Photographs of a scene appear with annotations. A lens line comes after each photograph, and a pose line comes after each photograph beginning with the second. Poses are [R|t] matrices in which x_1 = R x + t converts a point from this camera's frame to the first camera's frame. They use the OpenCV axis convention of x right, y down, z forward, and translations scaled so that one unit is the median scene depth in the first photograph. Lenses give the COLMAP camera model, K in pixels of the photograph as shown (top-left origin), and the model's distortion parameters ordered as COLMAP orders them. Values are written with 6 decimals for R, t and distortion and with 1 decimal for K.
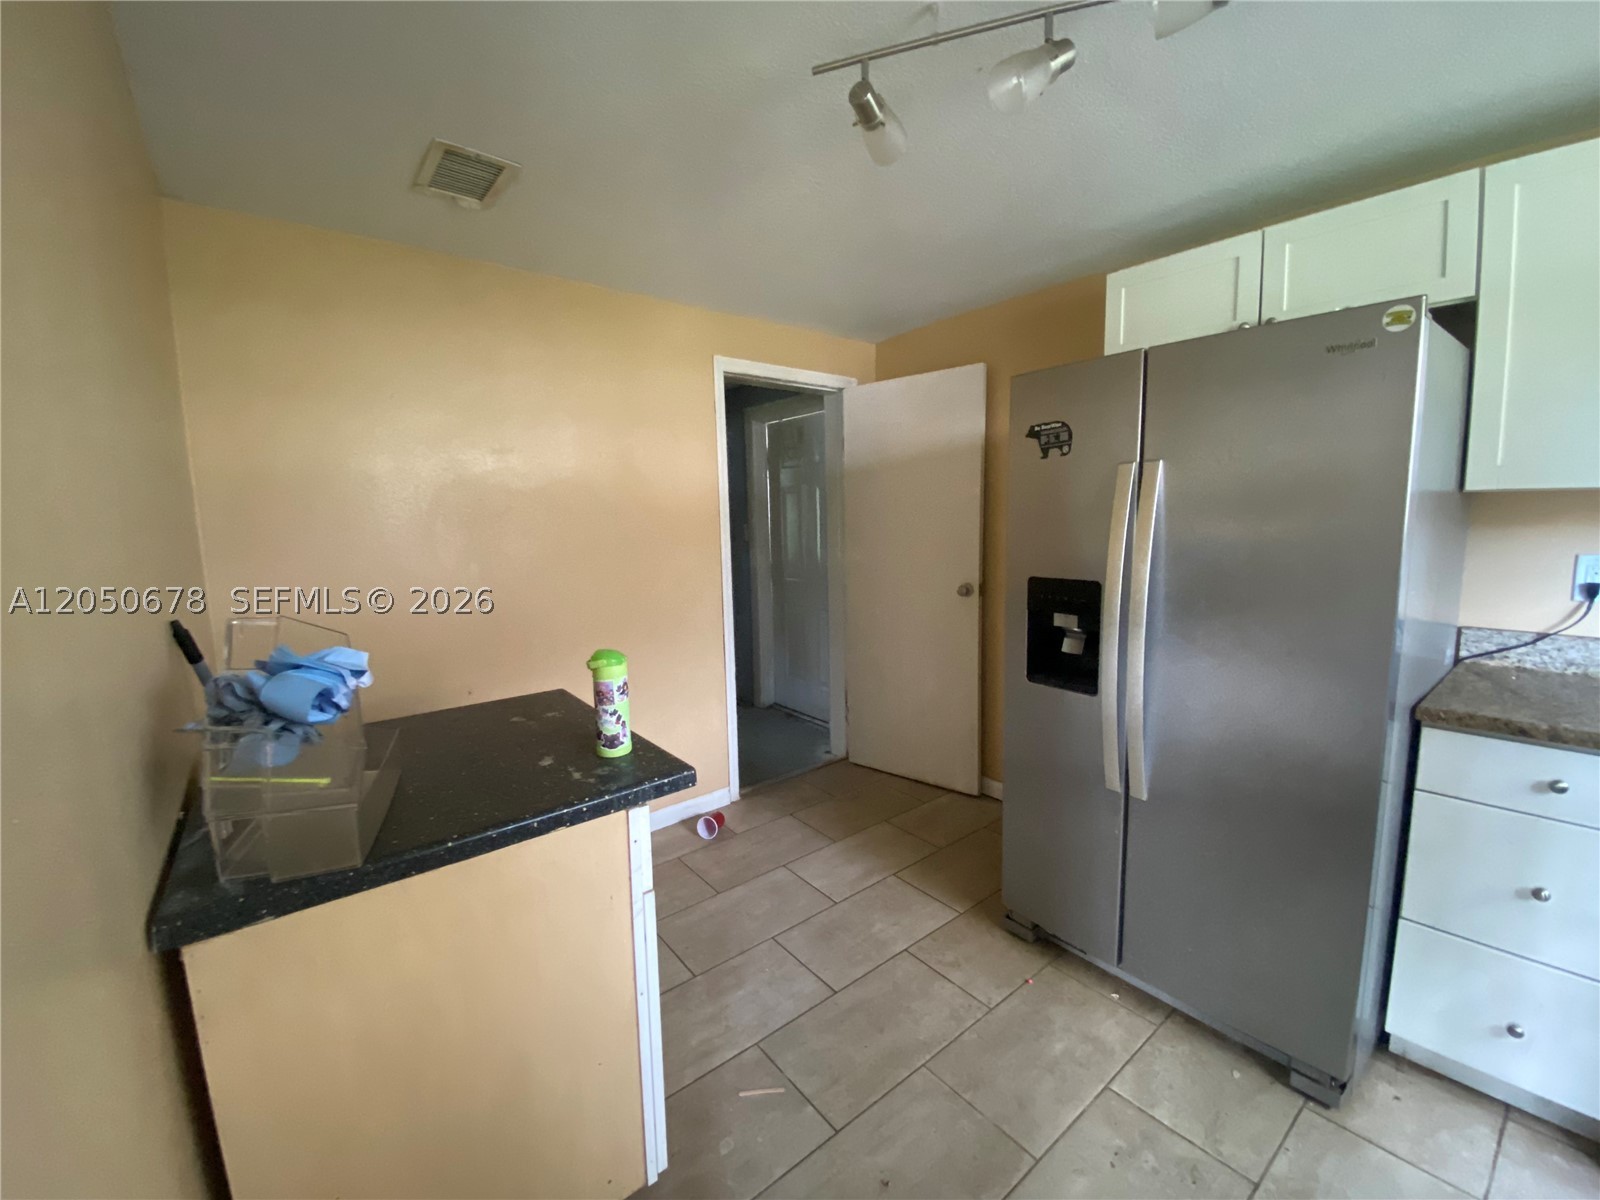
lens RADIAL K [[648.5, 0, 797.4], [0, 648.5, 598.8], [0, 0, 1]] dist [0.023438, -0.022709]
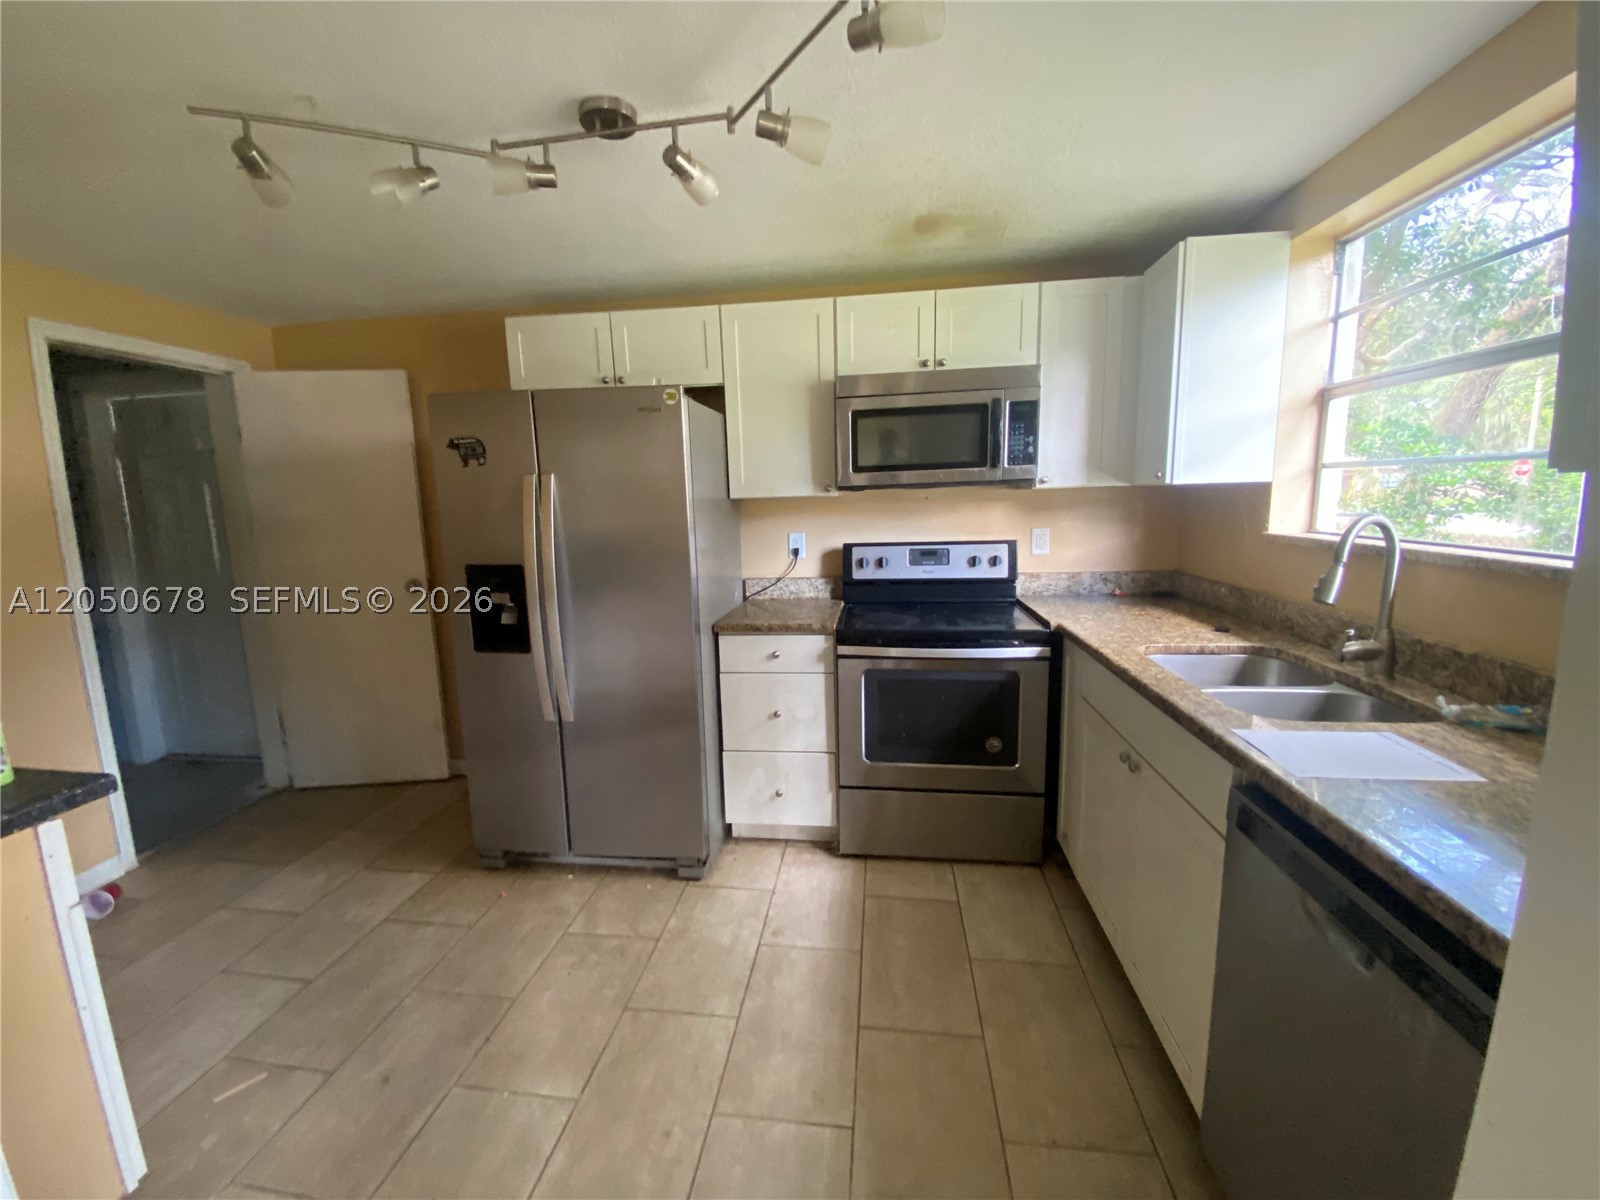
lens RADIAL K [[648.5, 0, 797.4], [0, 648.5, 598.8], [0, 0, 1]] dist [0.023438, -0.022709]
pose [[0.713293, -0.098686, 0.693884, -0.049587], [0.097433, 0.994386, 0.041266, 0.041345], [-0.694061, 0.038172, 0.718904, -0.307648]]
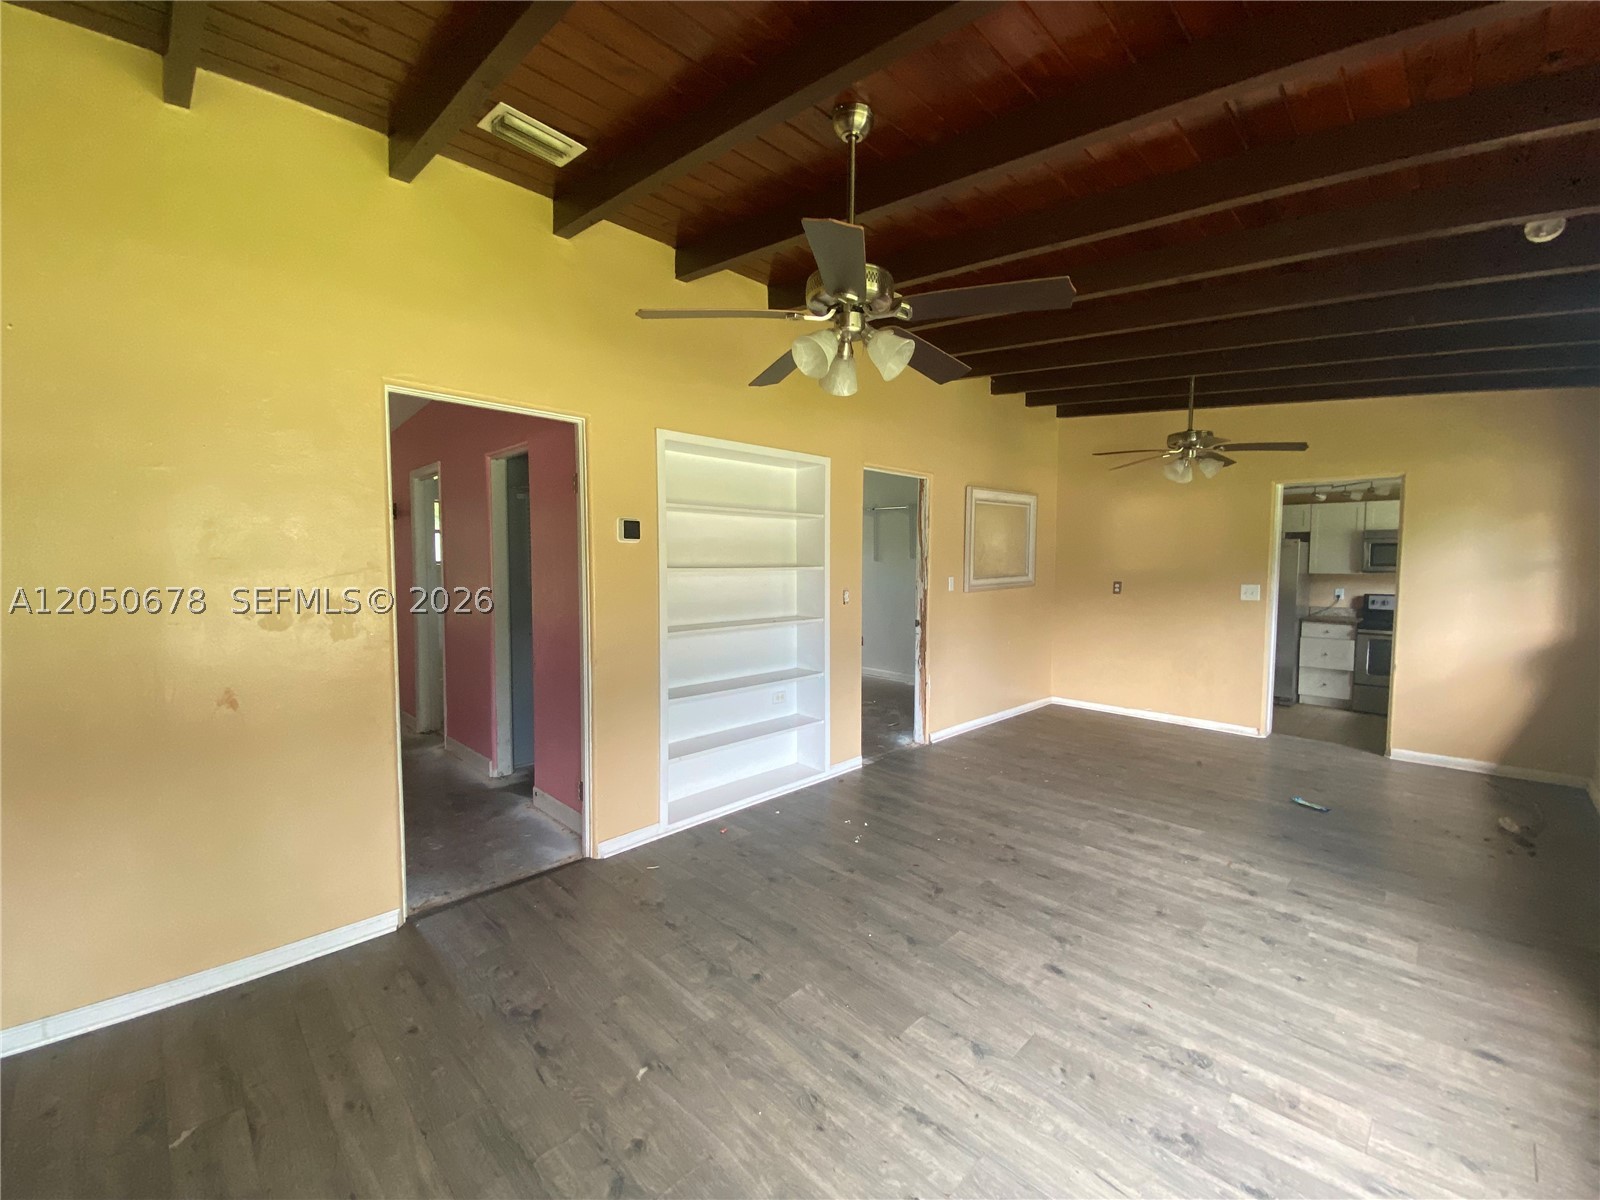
lens RADIAL K [[648.5, 0, 797.4], [0, 648.5, 598.8], [0, 0, 1]] dist [0.023438, -0.022709]
pose [[0.993977, 0.024909, 0.106717, -2.665770], [-0.016947, 0.997048, -0.074883, 0.366259], [-0.108267, 0.072624, 0.991466, -2.769156]]
